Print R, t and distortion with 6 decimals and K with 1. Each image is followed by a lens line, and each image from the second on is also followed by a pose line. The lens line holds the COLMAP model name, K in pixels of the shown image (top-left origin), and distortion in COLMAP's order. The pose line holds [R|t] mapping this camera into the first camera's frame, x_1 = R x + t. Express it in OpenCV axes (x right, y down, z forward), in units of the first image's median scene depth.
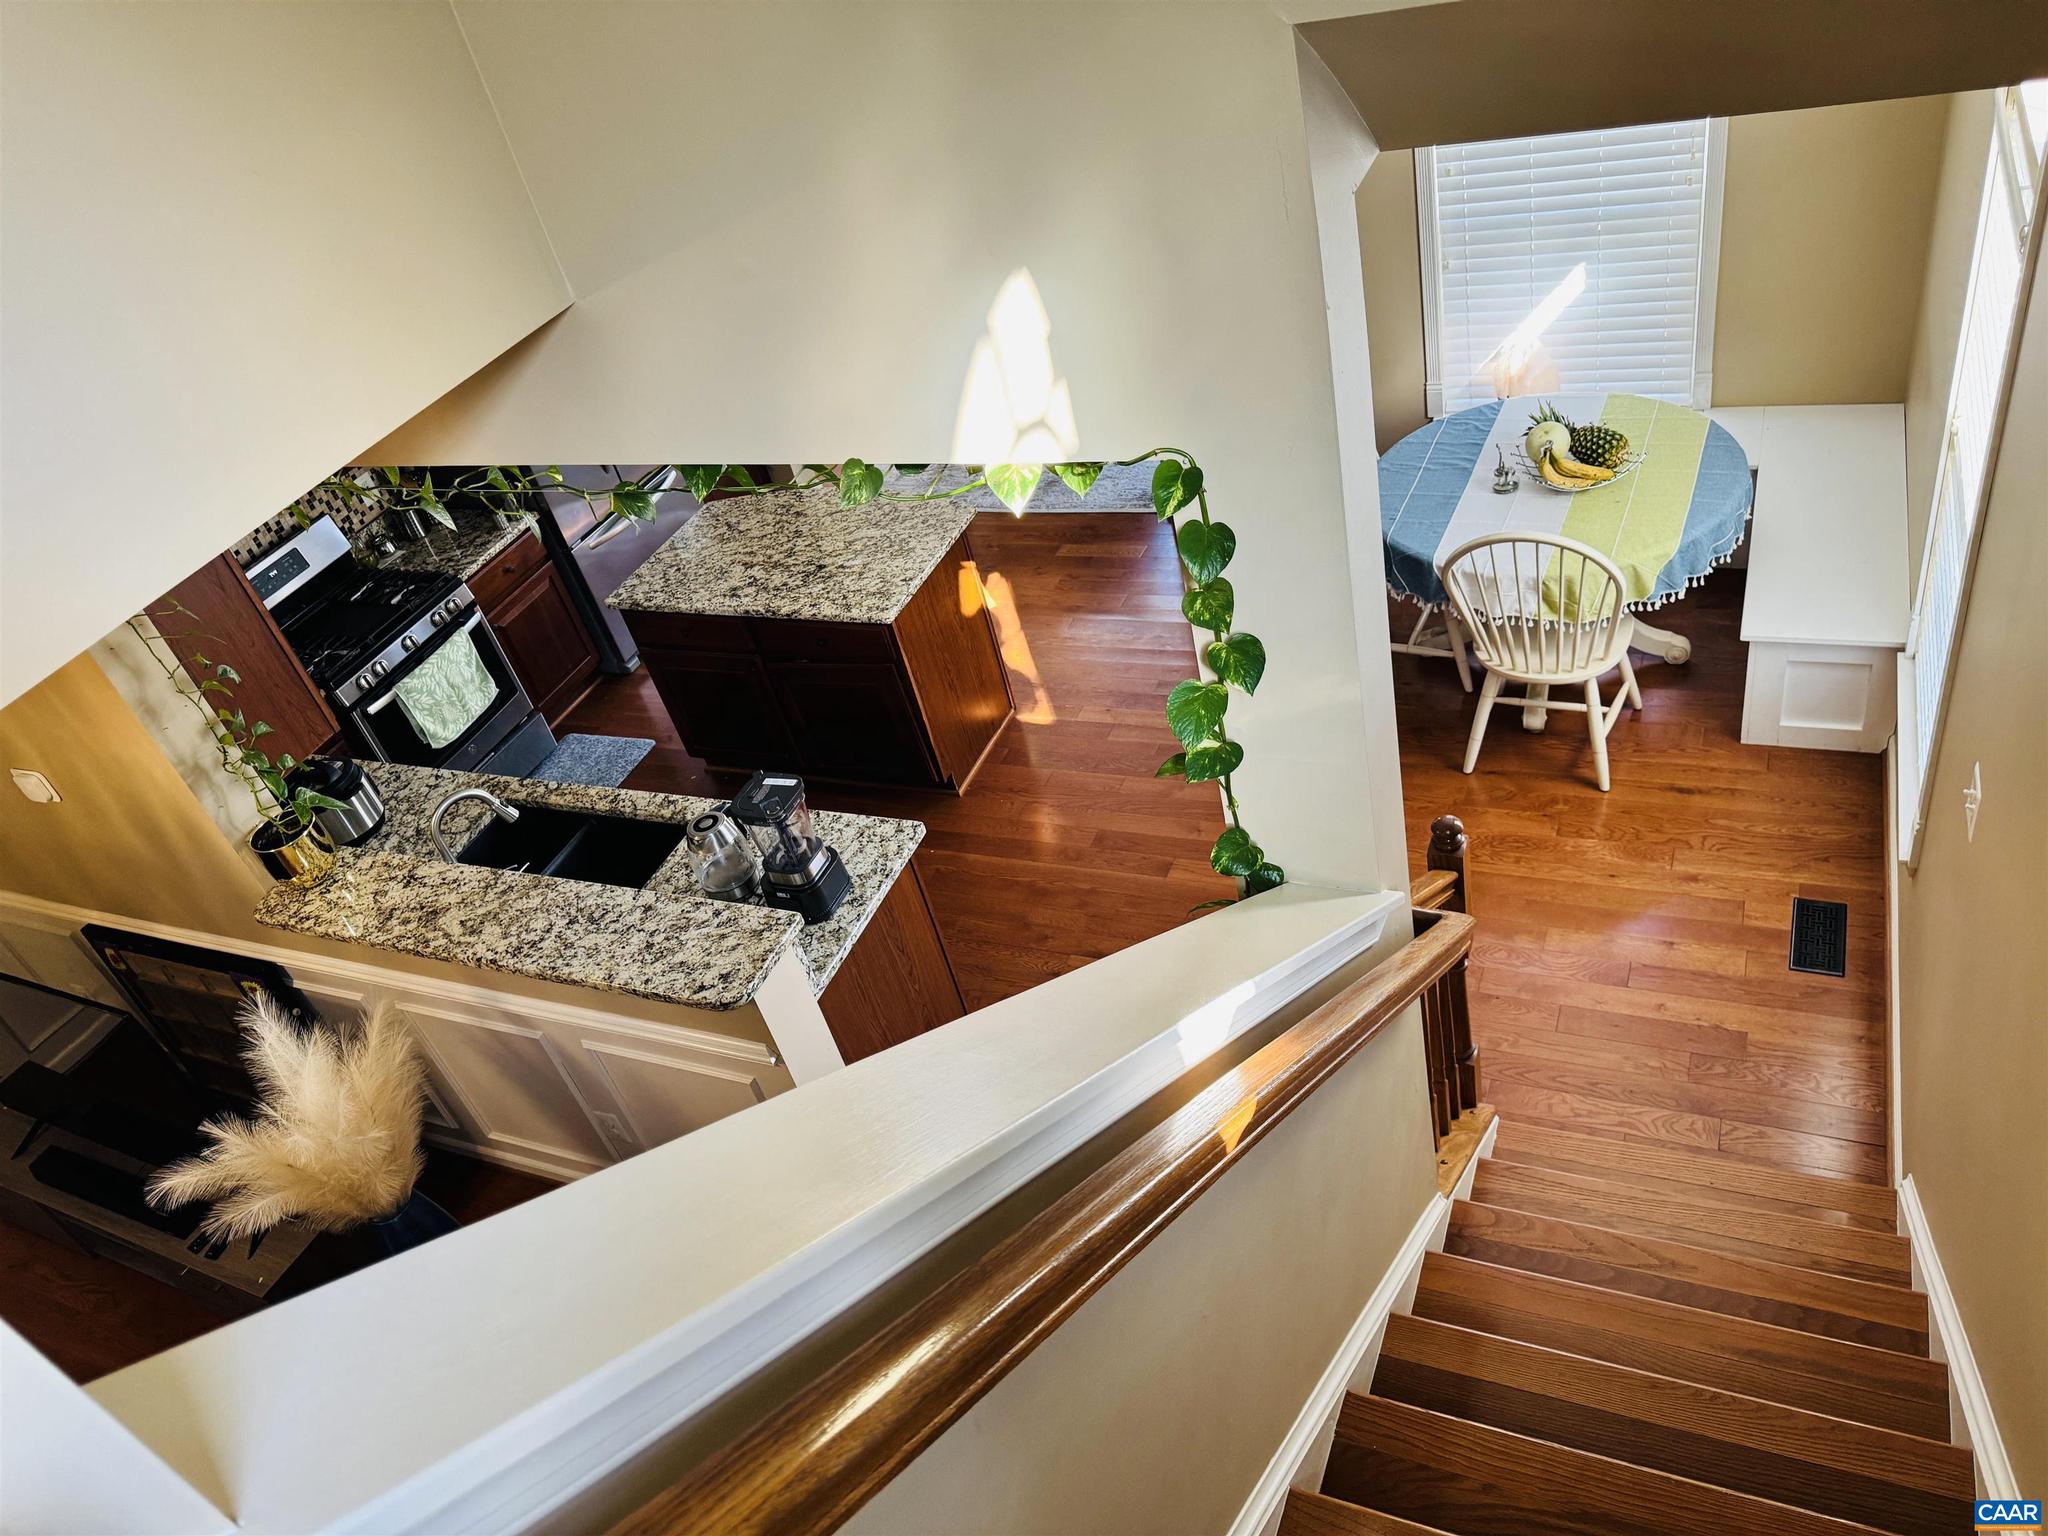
lens RADIAL K [[1464.8, 0, 1024.0], [0, 1464.8, 768.0], [0, 0, 1]] dist [0.011517, 0.000767]
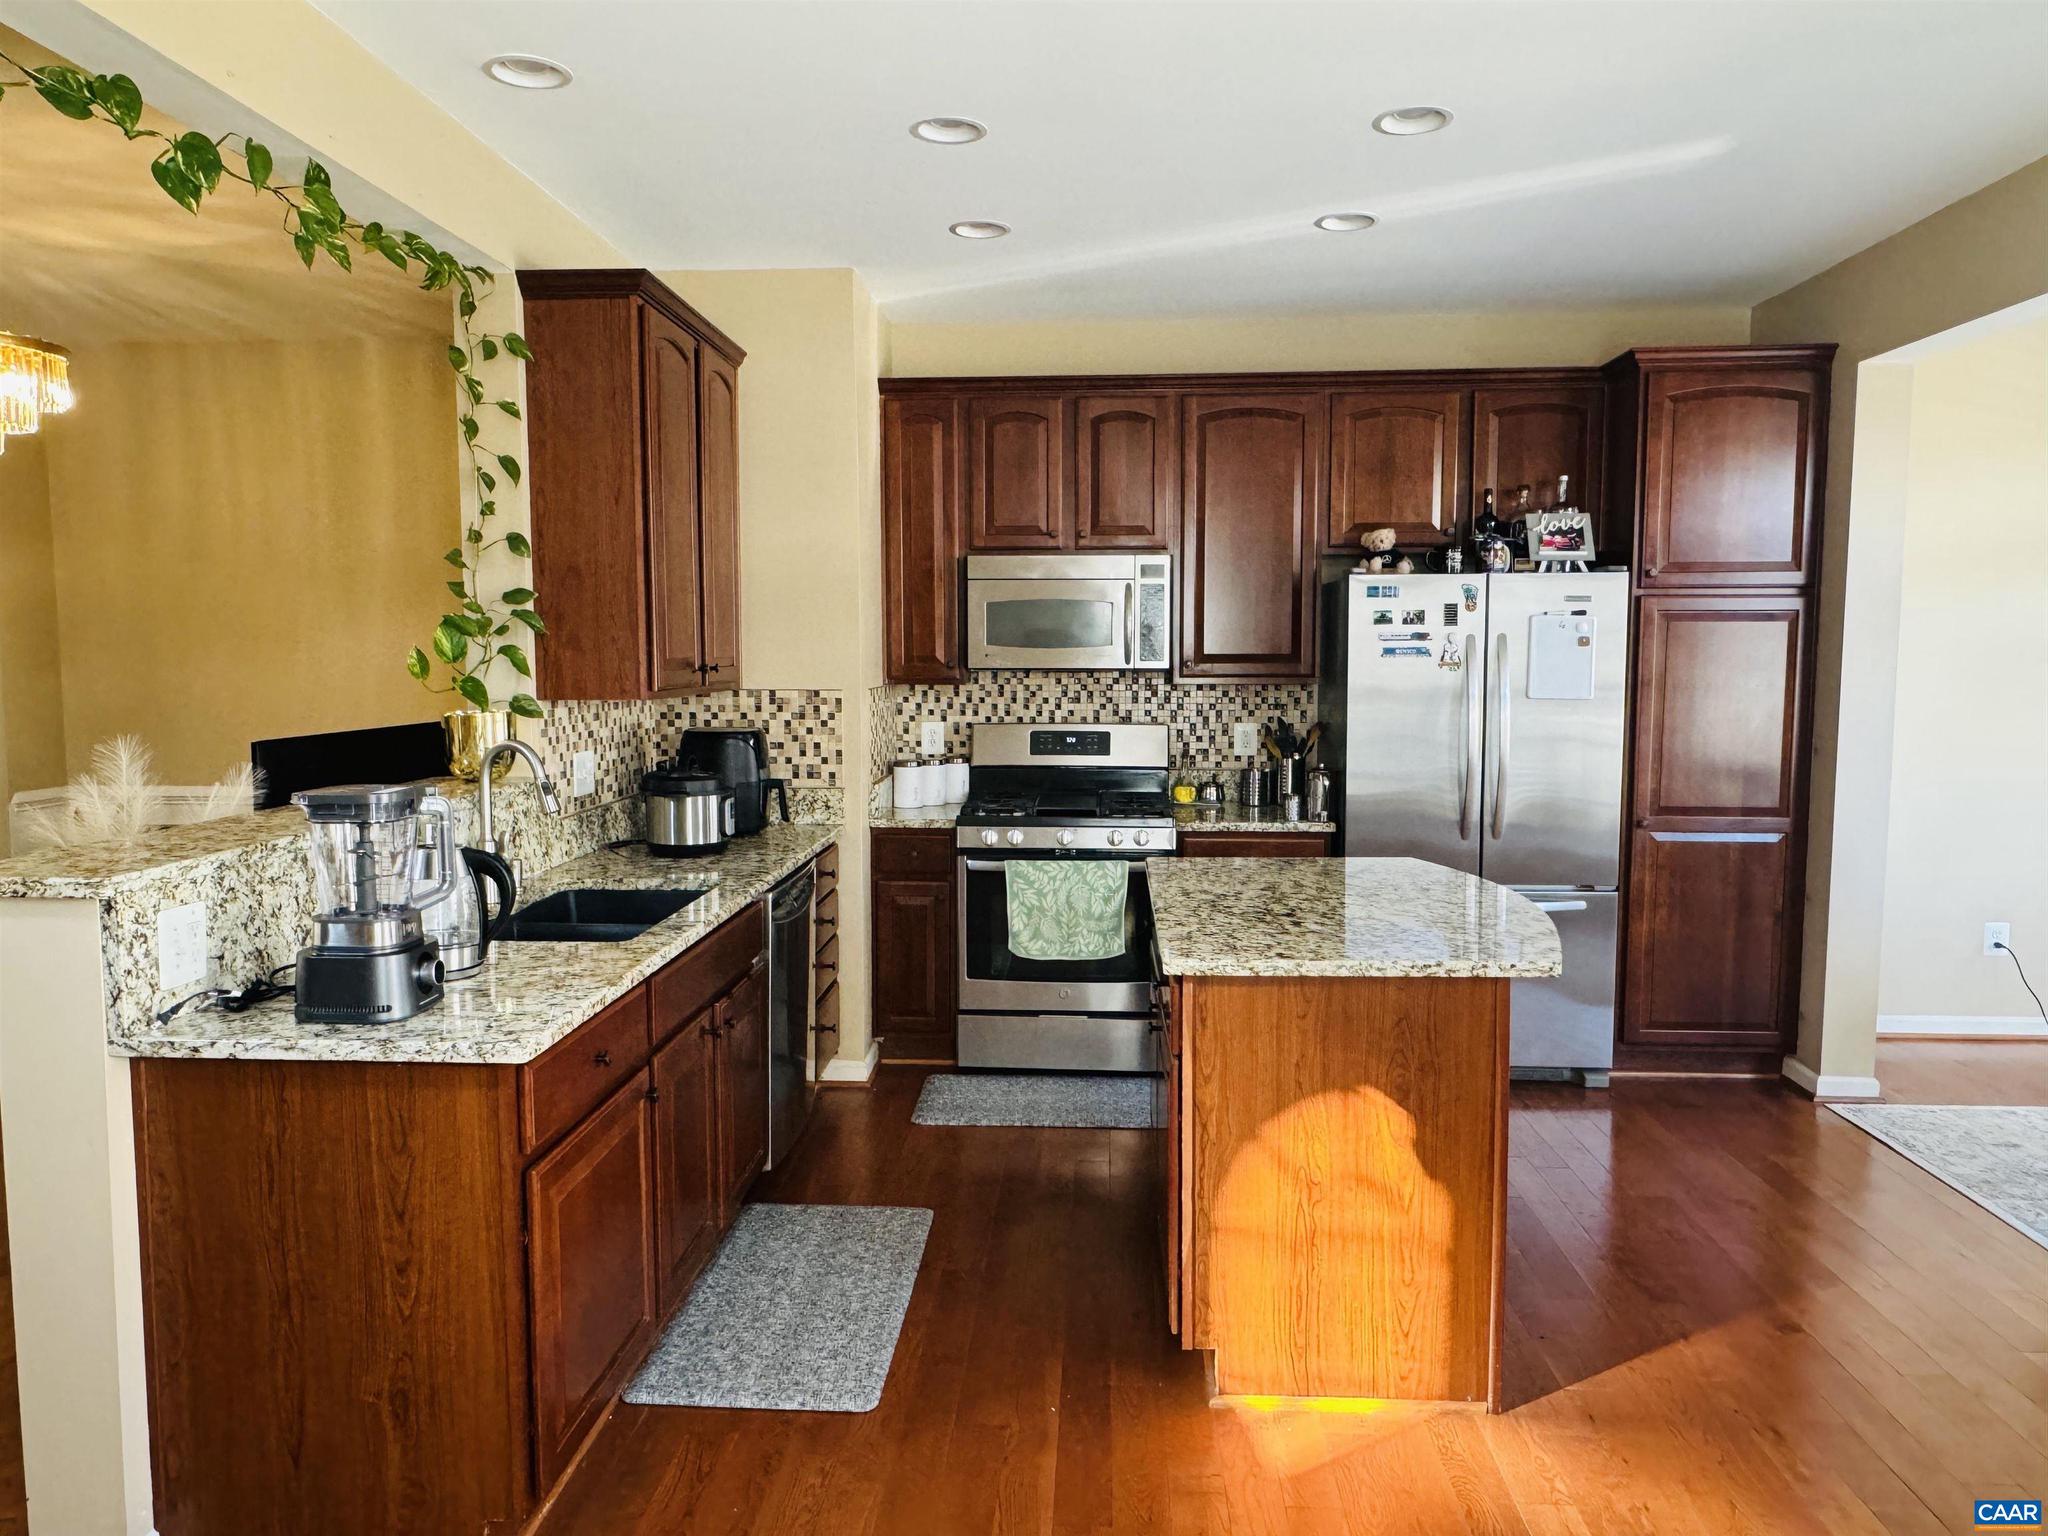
lens RADIAL K [[1394.6, 0, 1024.0], [0, 1394.6, 768.0], [0, 0, 1]] dist [0.001256, -0.001850]
pose [[0.327345, 0.298248, -0.896601, 0.348851], [-0.634554, 0.772465, 0.025282, -0.141860], [0.700133, 0.560666, 0.442117, 0.685415]]
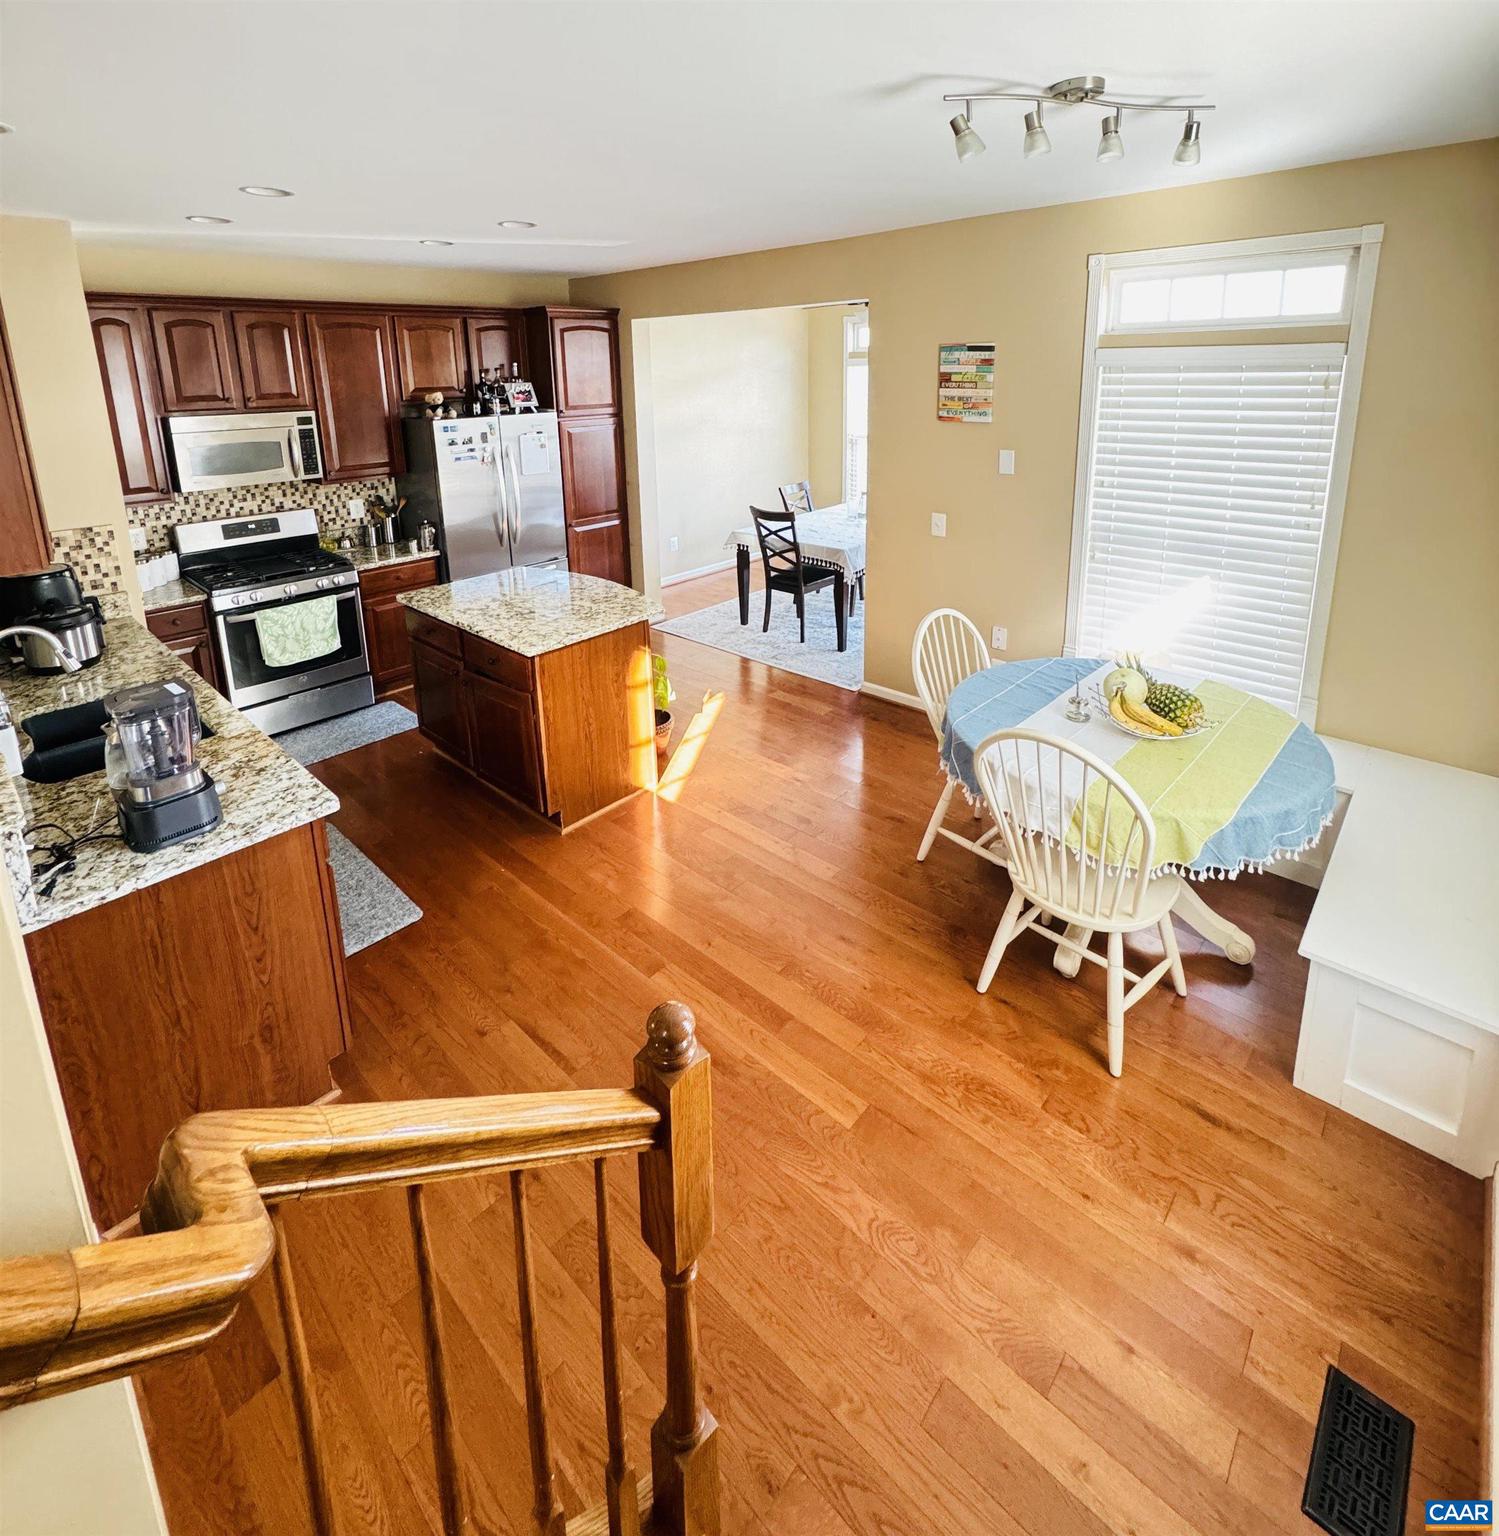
lens RADIAL K [[796.7, 0, 754.6], [0, 796.7, 538.5], [0, 0, 1]] dist [-0.004401, 0.001542]
pose [[0.924623, 0.265759, -0.272845, 0.234167], [-0.351876, 0.870215, -0.344832, -0.023639], [0.145792, 0.414847, 0.898135, 0.397090]]
